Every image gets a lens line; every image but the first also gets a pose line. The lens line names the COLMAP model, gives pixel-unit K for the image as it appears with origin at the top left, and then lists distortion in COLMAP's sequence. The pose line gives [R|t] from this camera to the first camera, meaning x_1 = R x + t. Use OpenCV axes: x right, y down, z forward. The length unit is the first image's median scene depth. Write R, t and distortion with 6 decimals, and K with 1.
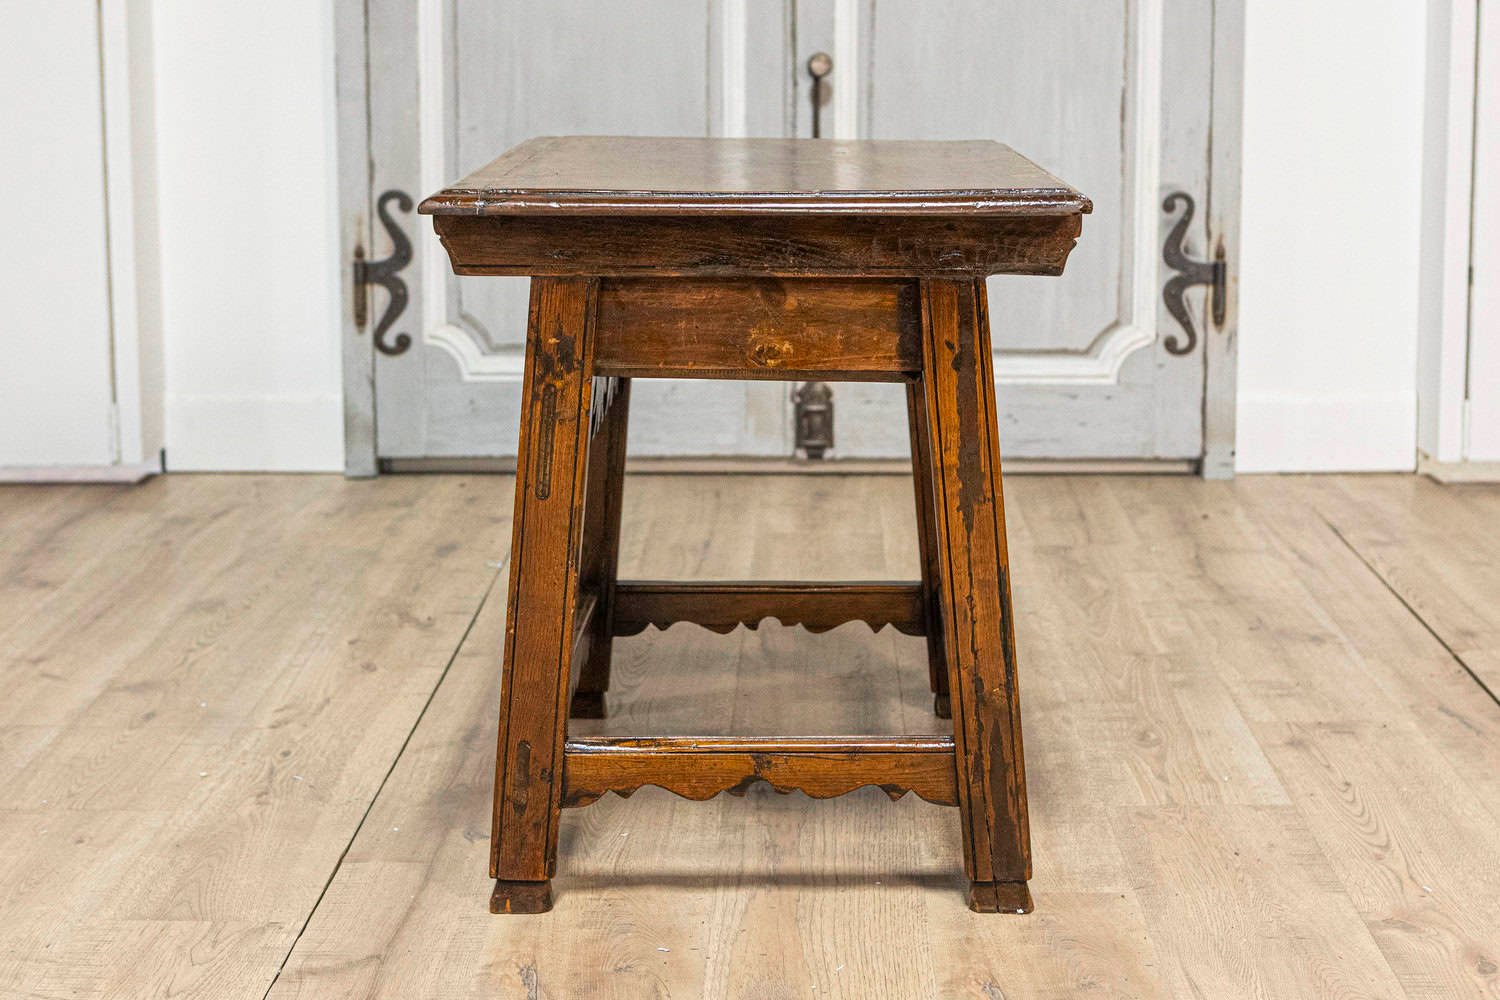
lens RADIAL K [[2556.5, 0, 811.3], [0, 2556.5, 329.1], [0, 0, 1]] dist [-0.024717, -0.087726]
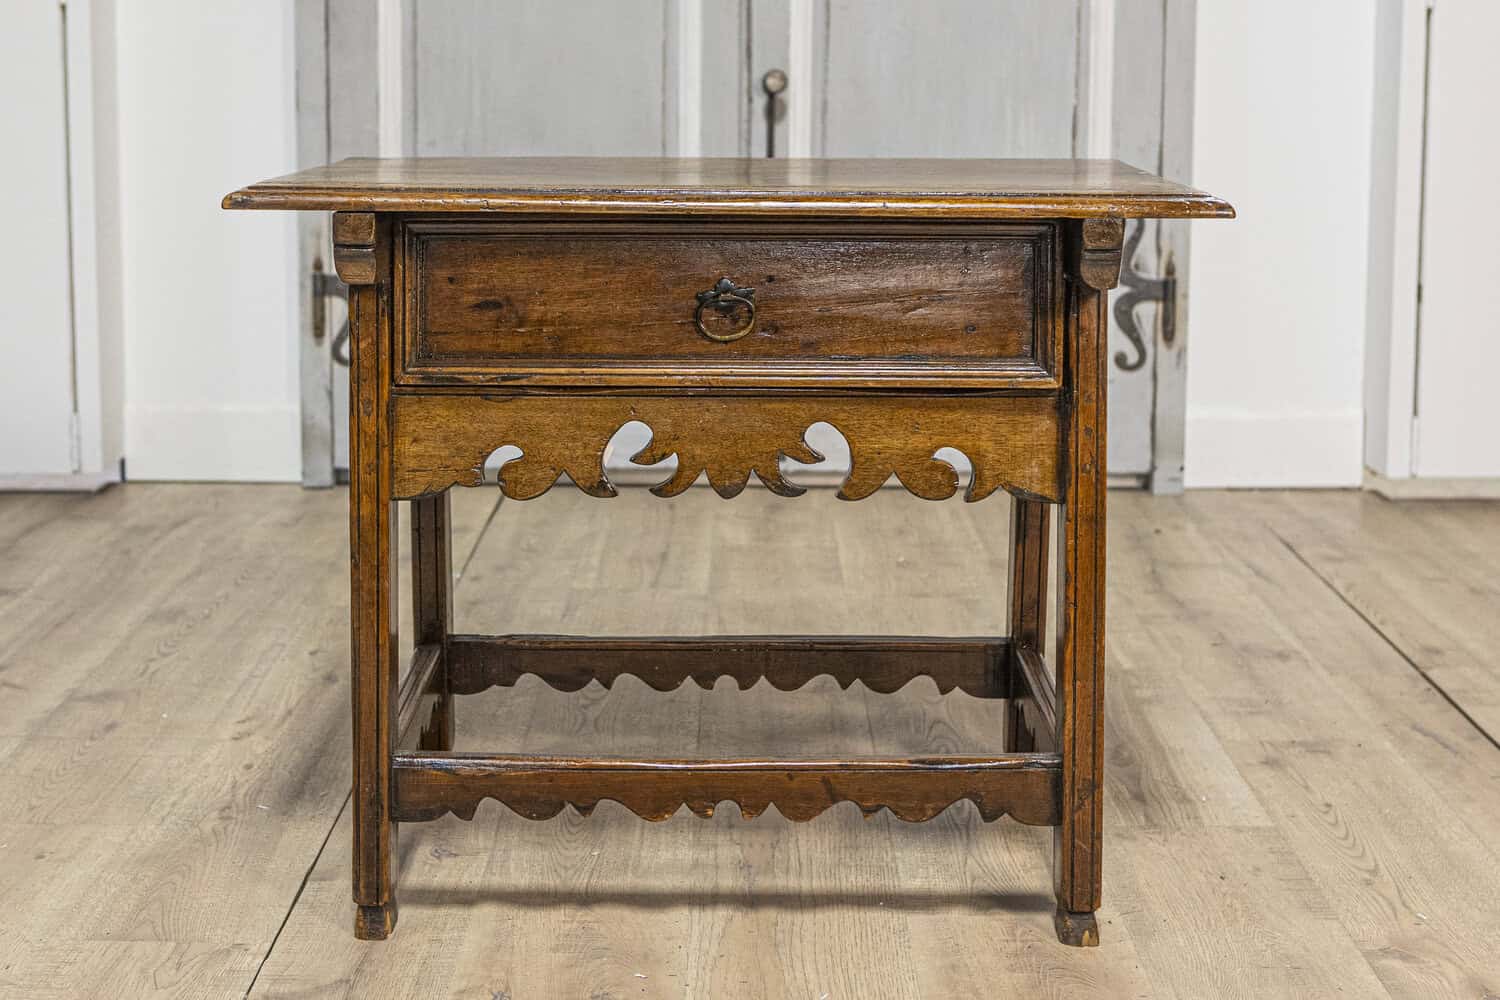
lens RADIAL K [[2435.4, 0, 710.6], [0, 2435.4, 316.6], [0, 0, 1]] dist [-0.030947, -0.030876]
pose [[0.999944, 0.005286, -0.009168, -0.016038], [-0.005407, 0.999898, -0.013240, 0.003029], [0.009097, 0.013289, 0.999870, 0.048455]]
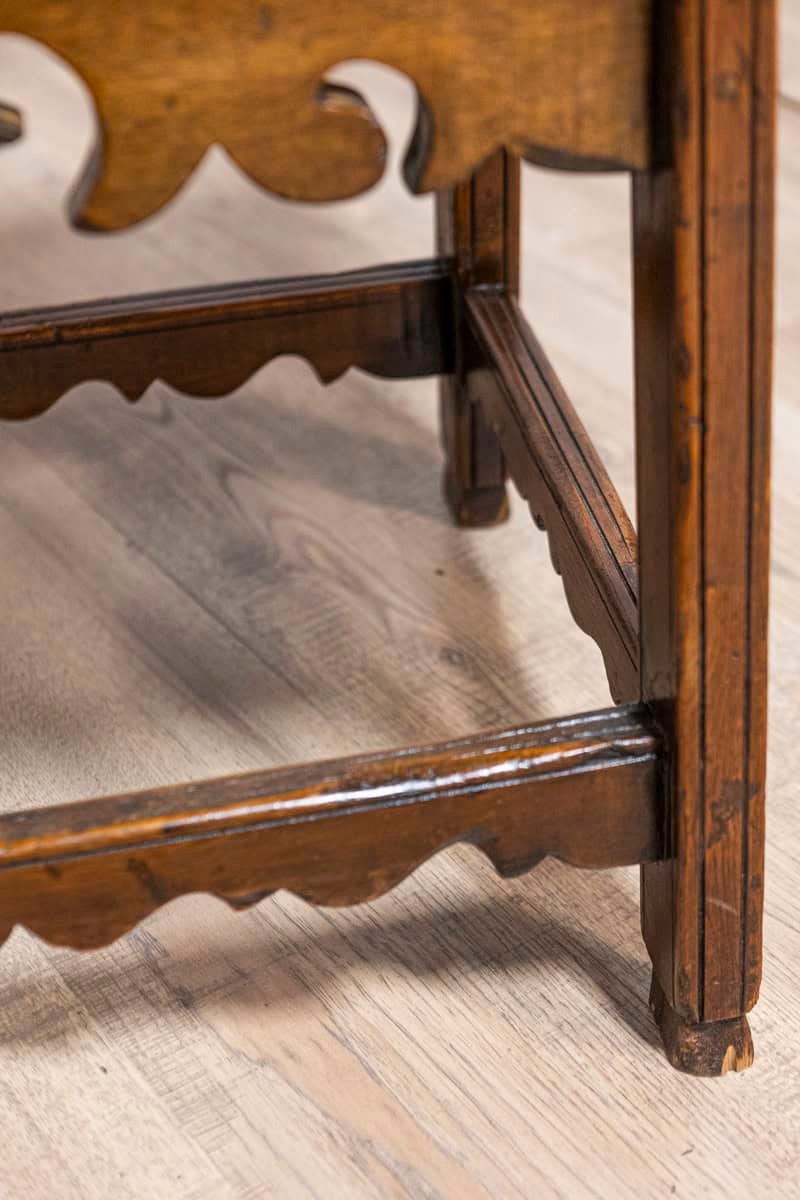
lens RADIAL K [[2342.2, 0, 398.2], [0, 2342.2, 599.1], [0, 0, 1]] dist [-0.055209, -0.092955]
pose [[0.980925, -0.144057, 0.130516, 0.007579], [0.071116, 0.890821, 0.448755, -0.025844], [-0.180912, -0.430913, 0.884073, 0.461588]]
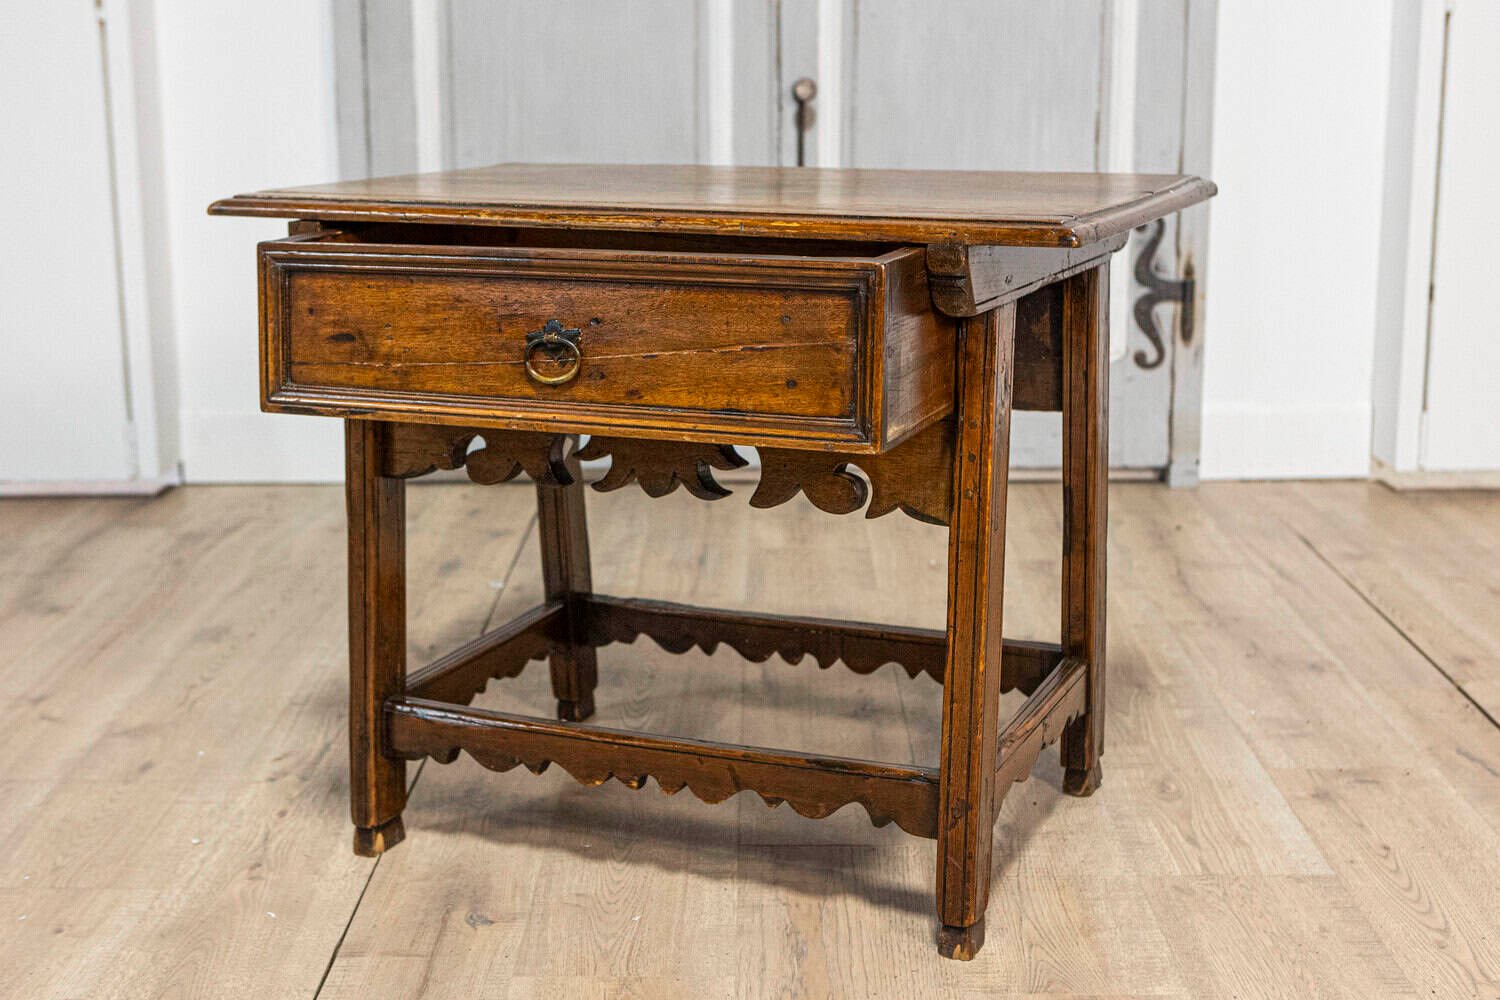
lens RADIAL K [[2093.6, 0, 749.2], [0, 2093.6, 491.7], [0, 0, 1]] dist [-0.022701, -0.052496]
pose [[0.999983, -0.004647, -0.003627, -0.020852], [0.004948, 0.996117, 0.087903, -0.020255], [0.003205, -0.087920, 0.996122, 0.182816]]
